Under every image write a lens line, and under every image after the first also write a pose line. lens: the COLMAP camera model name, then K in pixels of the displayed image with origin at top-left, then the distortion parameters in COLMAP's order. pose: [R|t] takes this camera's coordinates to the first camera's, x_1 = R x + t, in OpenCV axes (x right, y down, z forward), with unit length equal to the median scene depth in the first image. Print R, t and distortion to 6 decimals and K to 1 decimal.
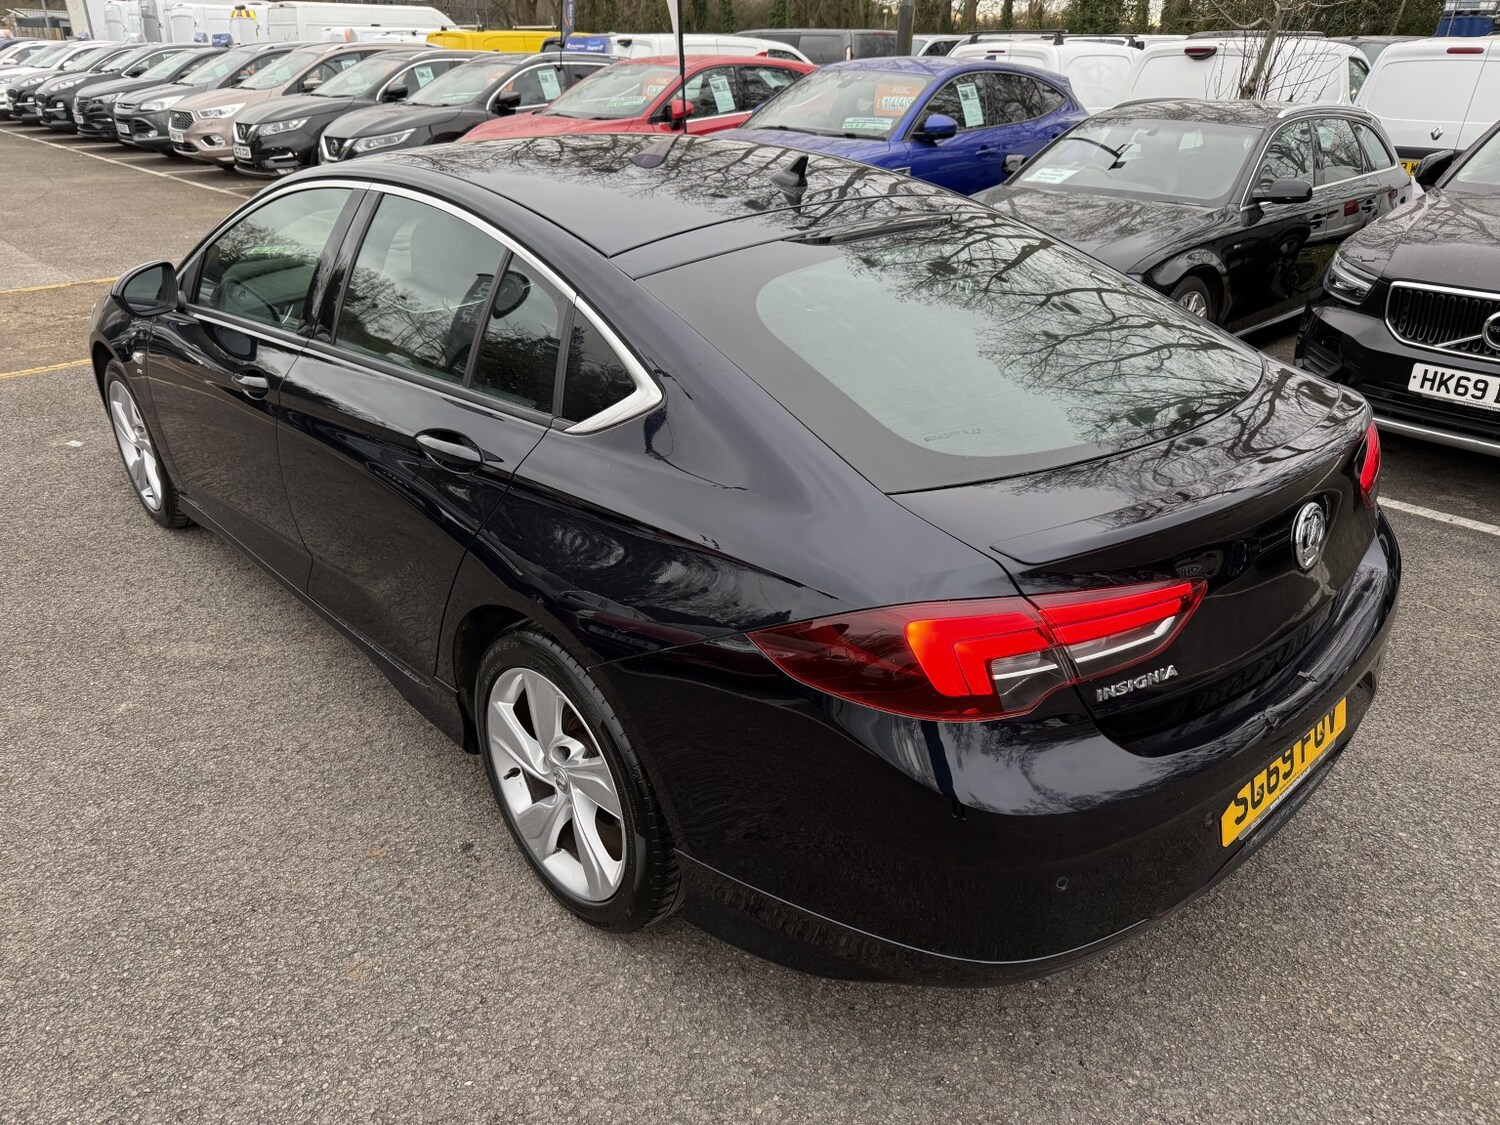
lens RADIAL K [[1091.4, 0, 744.9], [0, 1091.4, 562.7], [0, 0, 1]] dist [-0.002070, -0.006173]
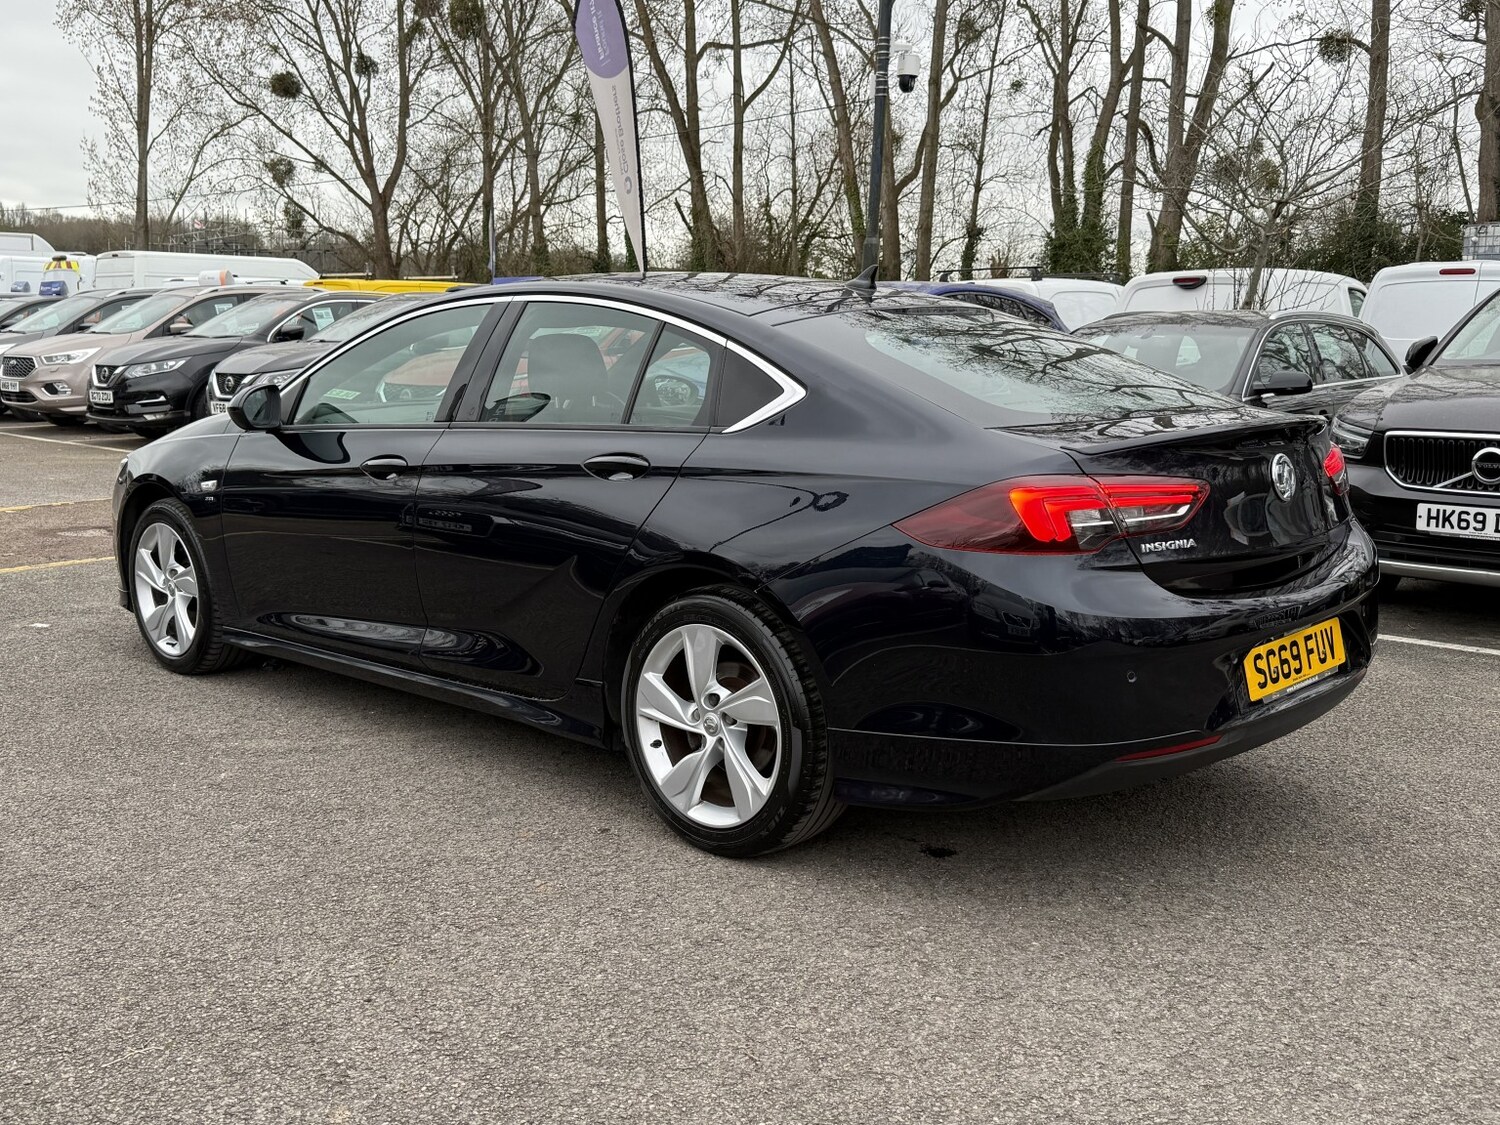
lens RADIAL K [[1505.1, 0, 725.7], [0, 1505.1, 566.2], [0, 0, 1]] dist [0.122436, -0.270057]
pose [[0.998015, -0.012254, 0.061768, -0.246975], [0.029404, 0.958073, -0.285011, 0.492661], [-0.055686, 0.286262, 0.956532, -0.620016]]
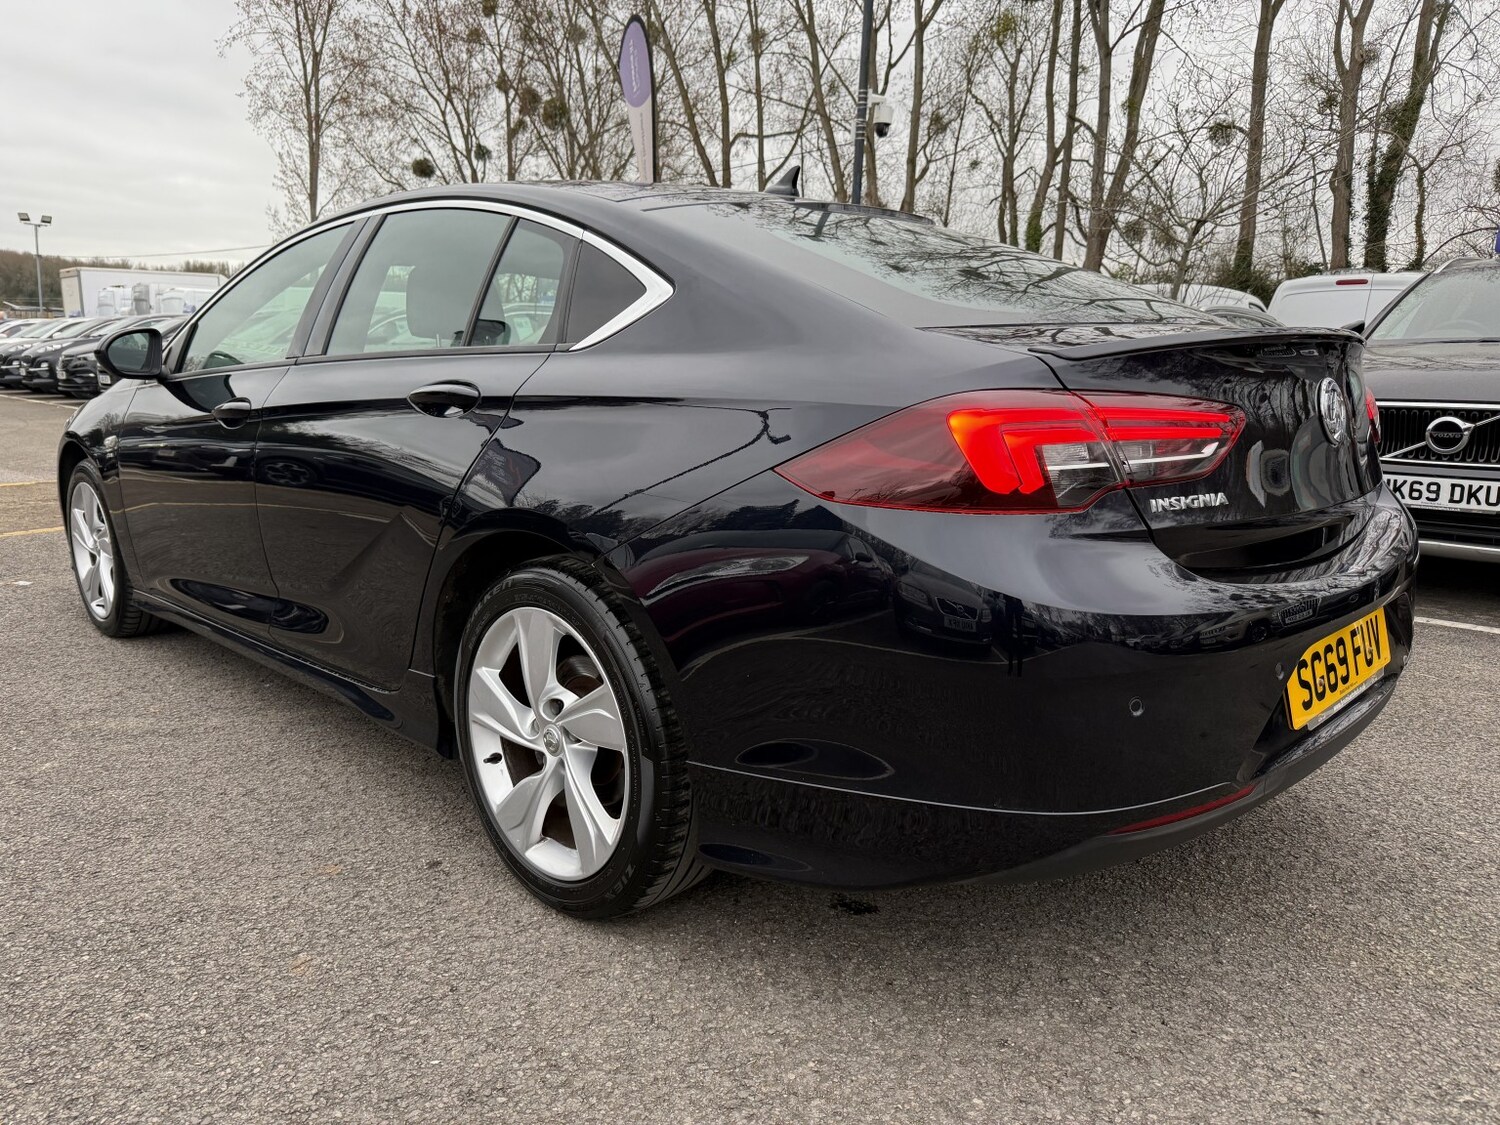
lens RADIAL K [[1088.1, 0, 750.0], [0, 1088.1, 562.5], [0, 0, 1]] dist [-0.006109, -0.000850]
pose [[0.998706, -0.006243, 0.050481, -0.048578], [0.019126, 0.965698, -0.258962, 0.284880], [-0.047133, 0.259592, 0.964568, 0.090066]]
